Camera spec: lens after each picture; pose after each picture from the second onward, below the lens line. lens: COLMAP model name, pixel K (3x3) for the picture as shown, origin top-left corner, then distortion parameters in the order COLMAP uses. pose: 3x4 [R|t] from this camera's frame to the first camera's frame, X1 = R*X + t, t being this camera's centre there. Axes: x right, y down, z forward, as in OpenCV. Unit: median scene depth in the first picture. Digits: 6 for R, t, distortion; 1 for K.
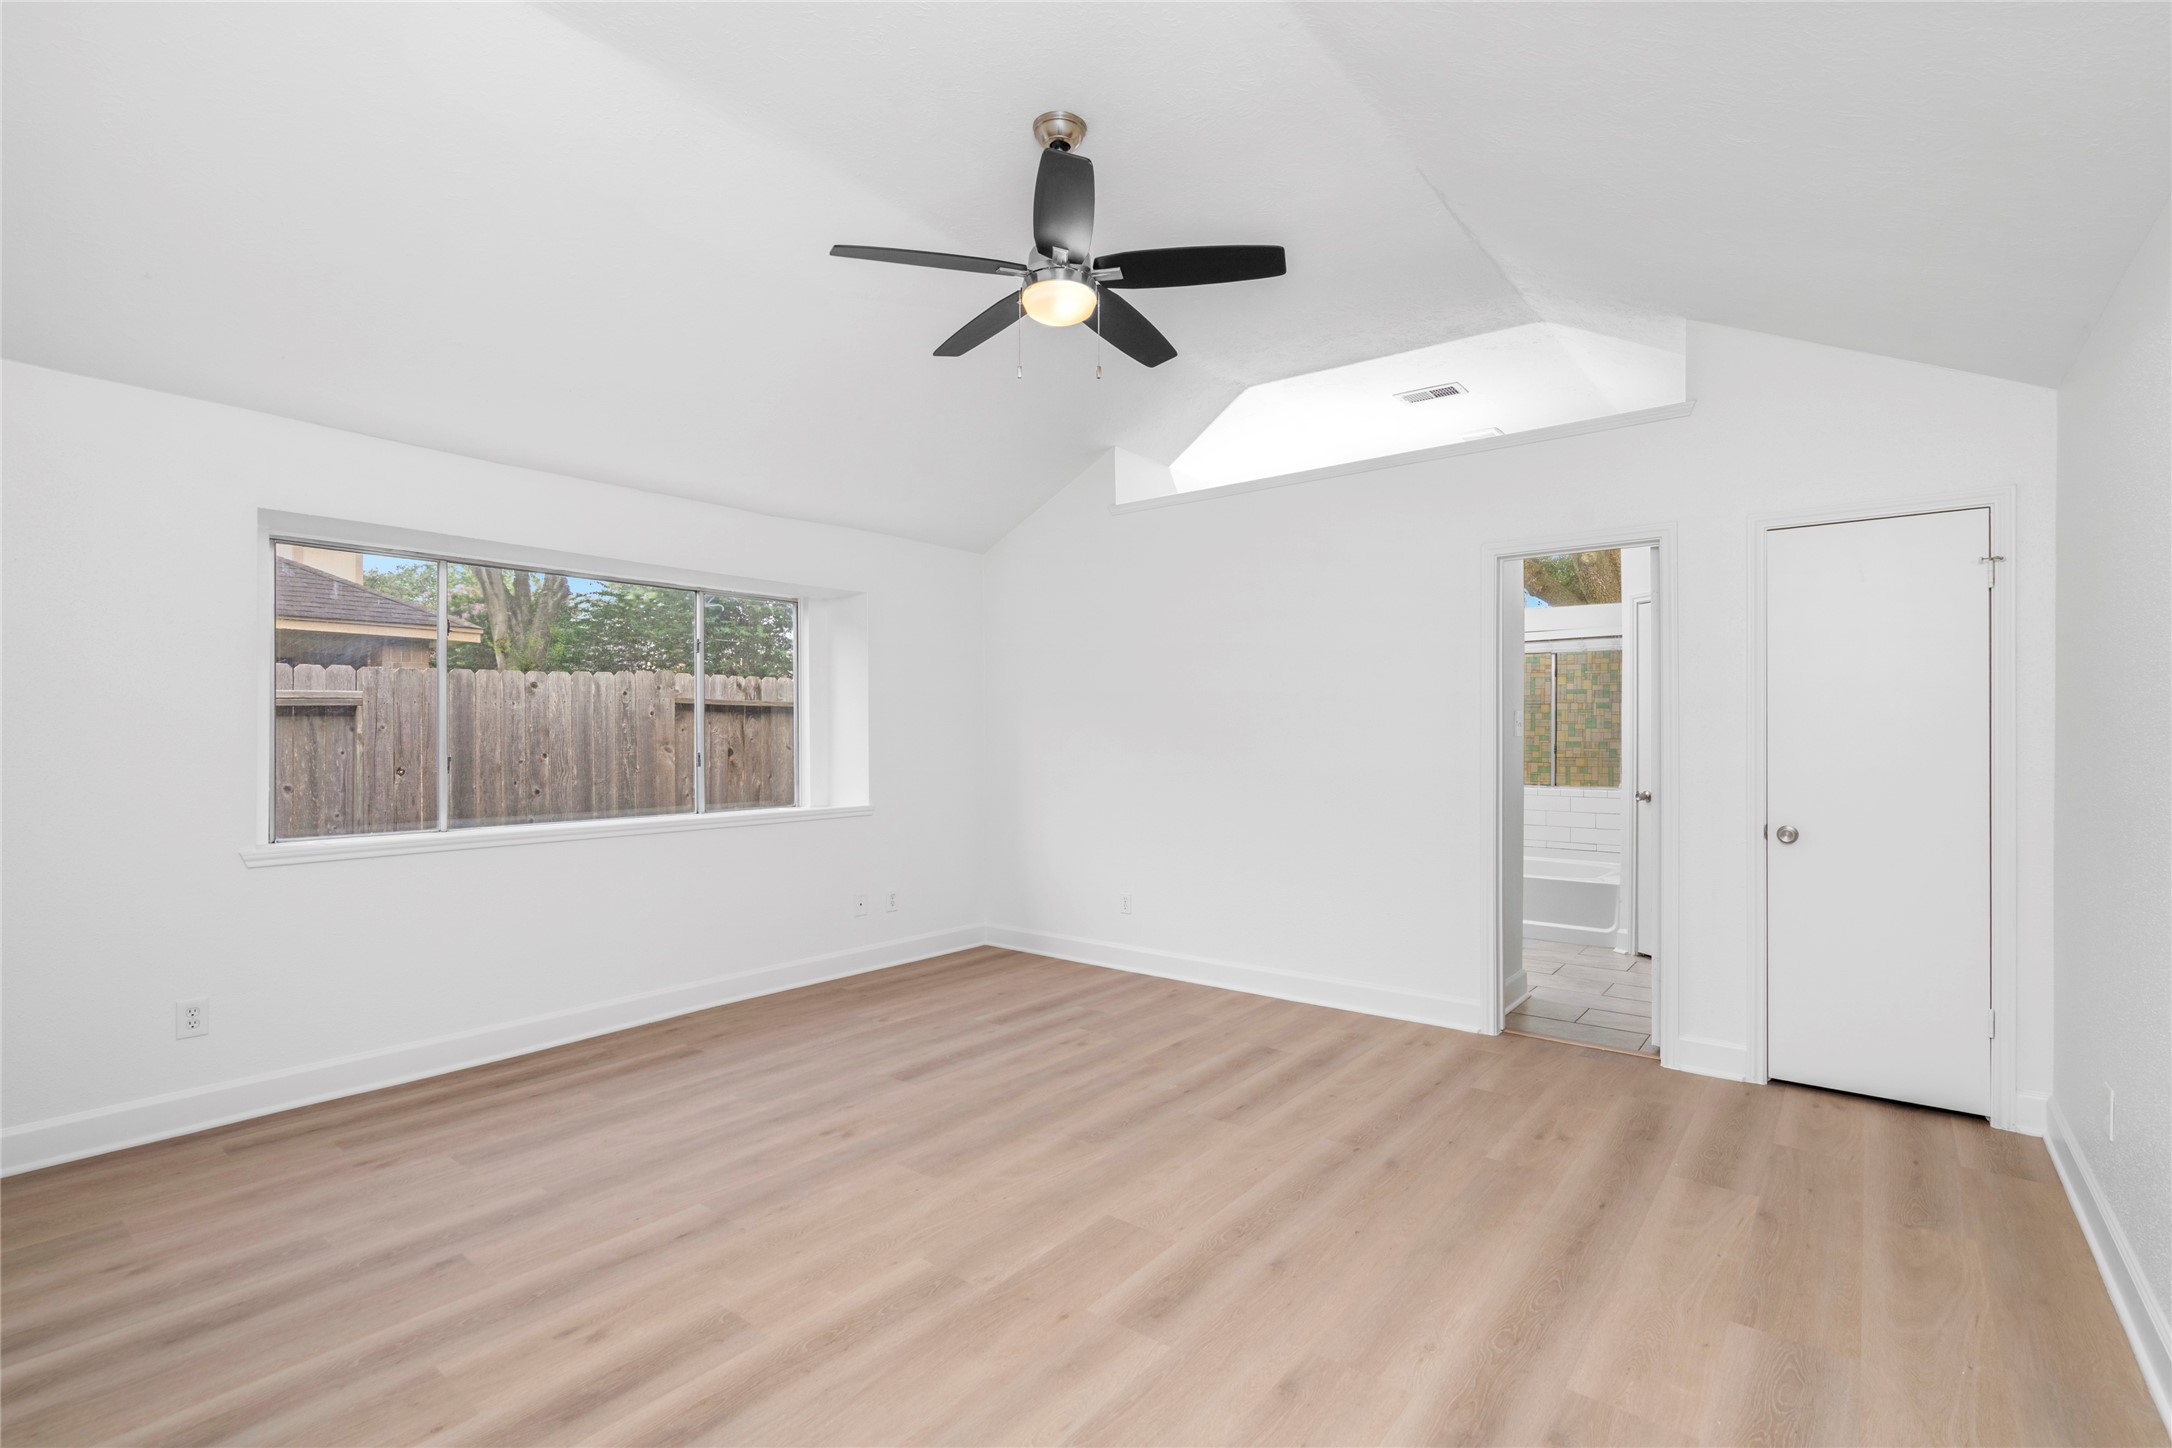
lens RADIAL K [[989.3, 0, 1083.5], [0, 989.3, 709.9], [0, 0, 1]] dist [-0.001964, 0.000507]
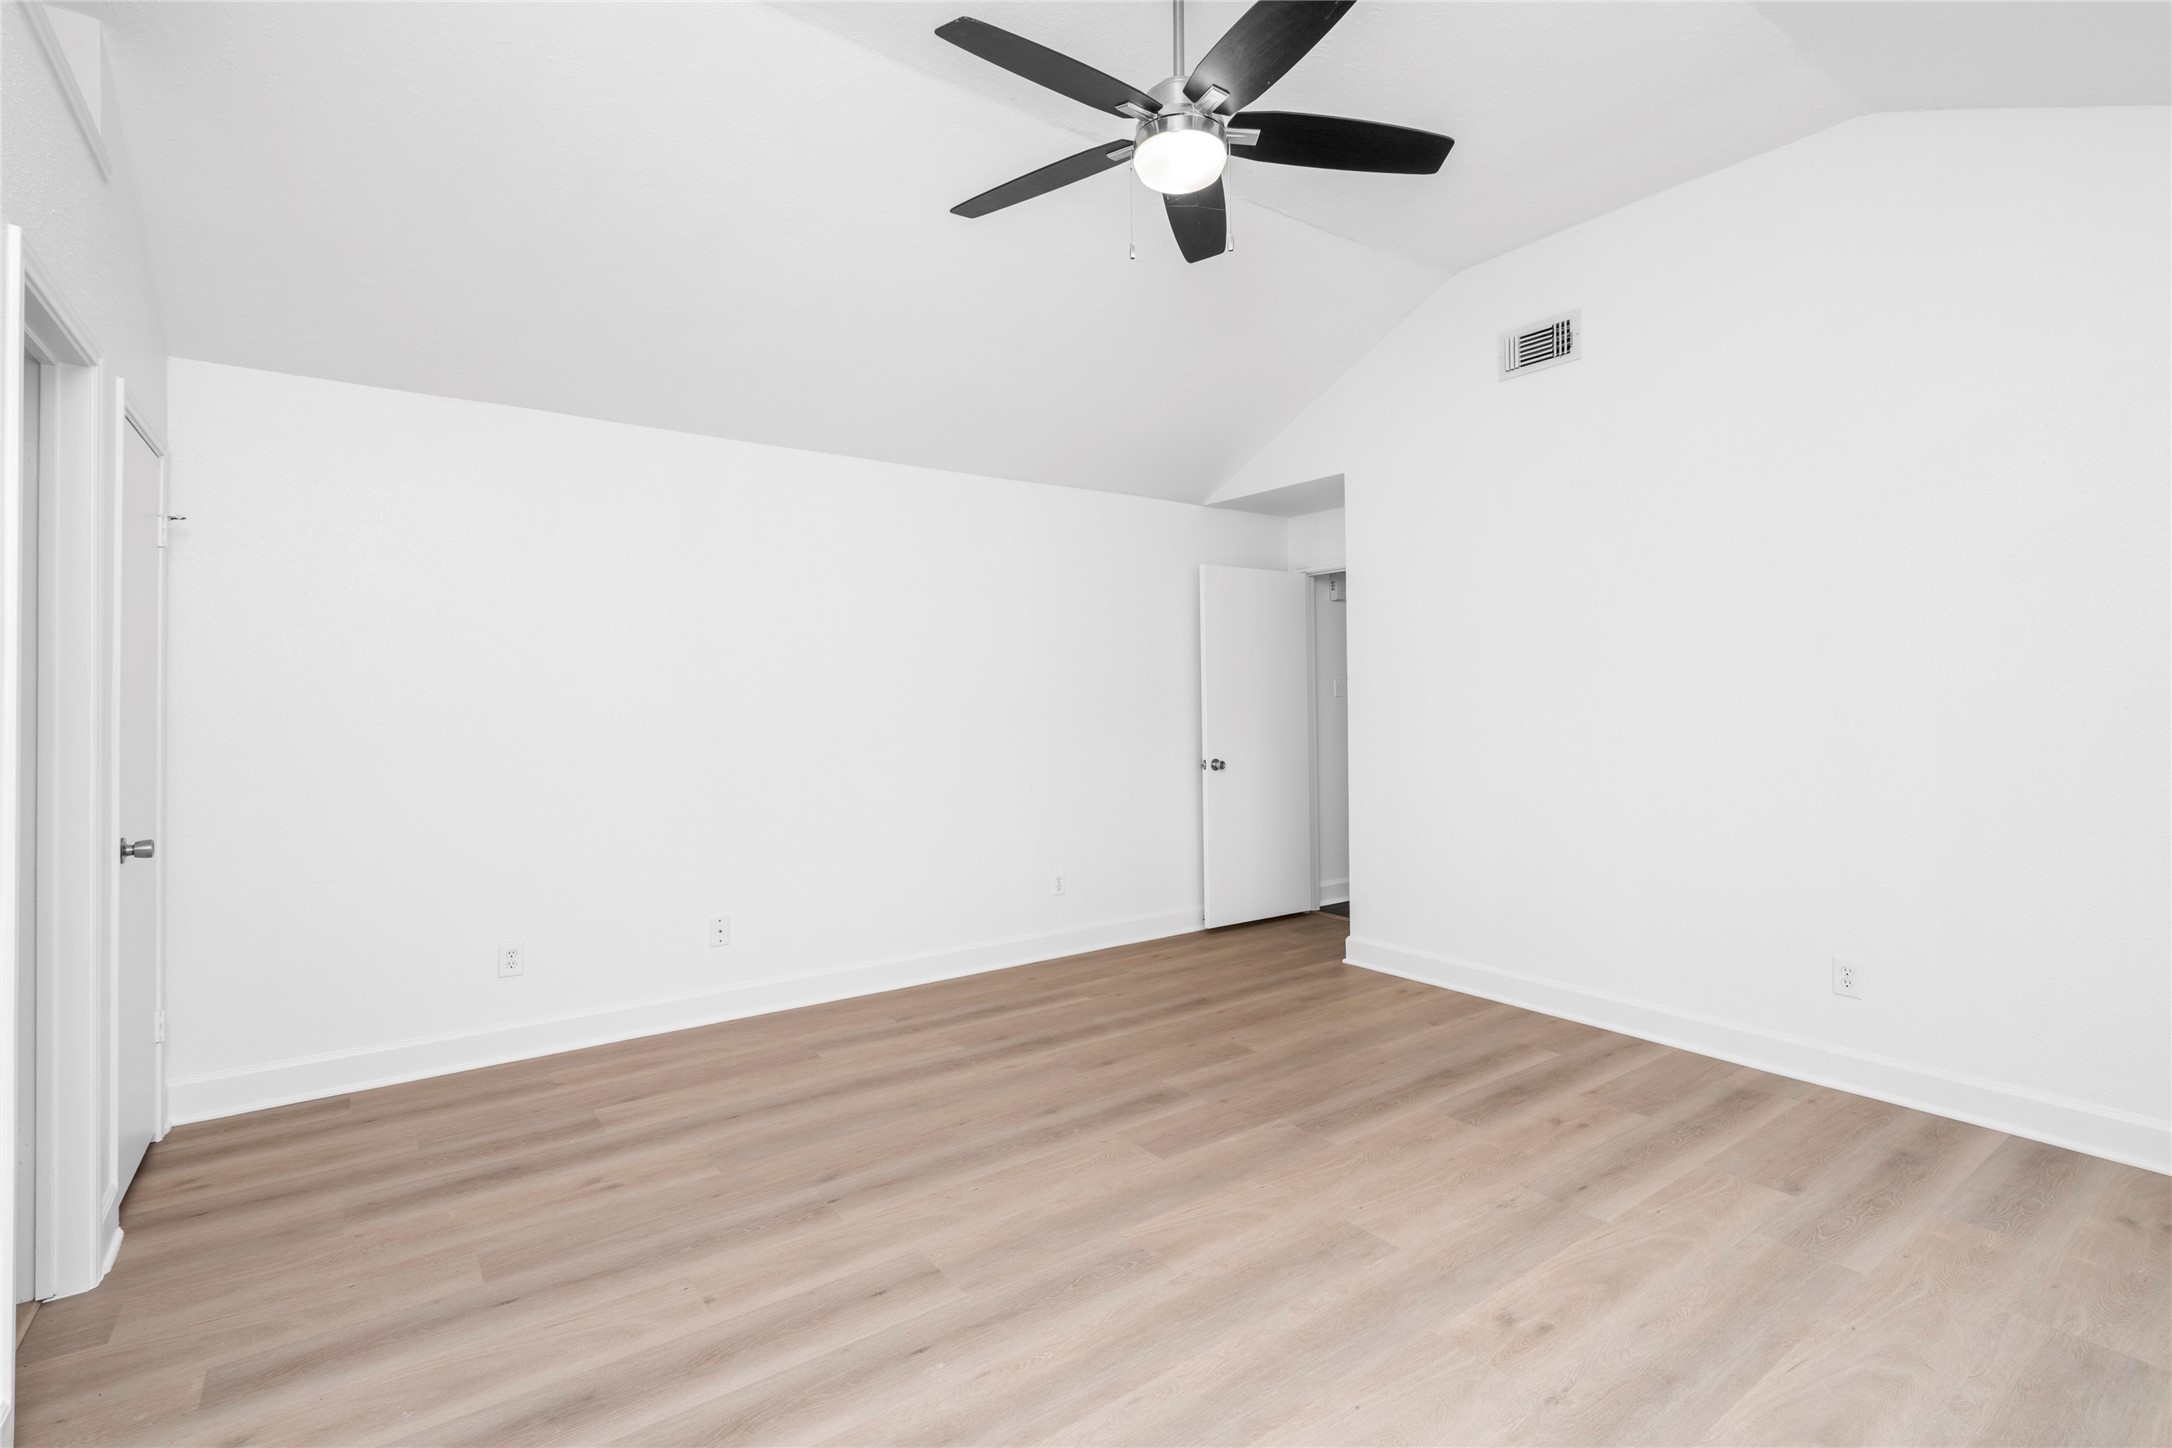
lens RADIAL K [[989.3, 0, 1083.5], [0, 989.3, 709.9], [0, 0, 1]] dist [-0.001964, 0.000507]
pose [[-0.962492, 0.004541, 0.271271, -0.164734], [0.000223, 0.999873, -0.015947, 0.046906], [-0.271309, -0.015289, -0.962371, 1.866384]]
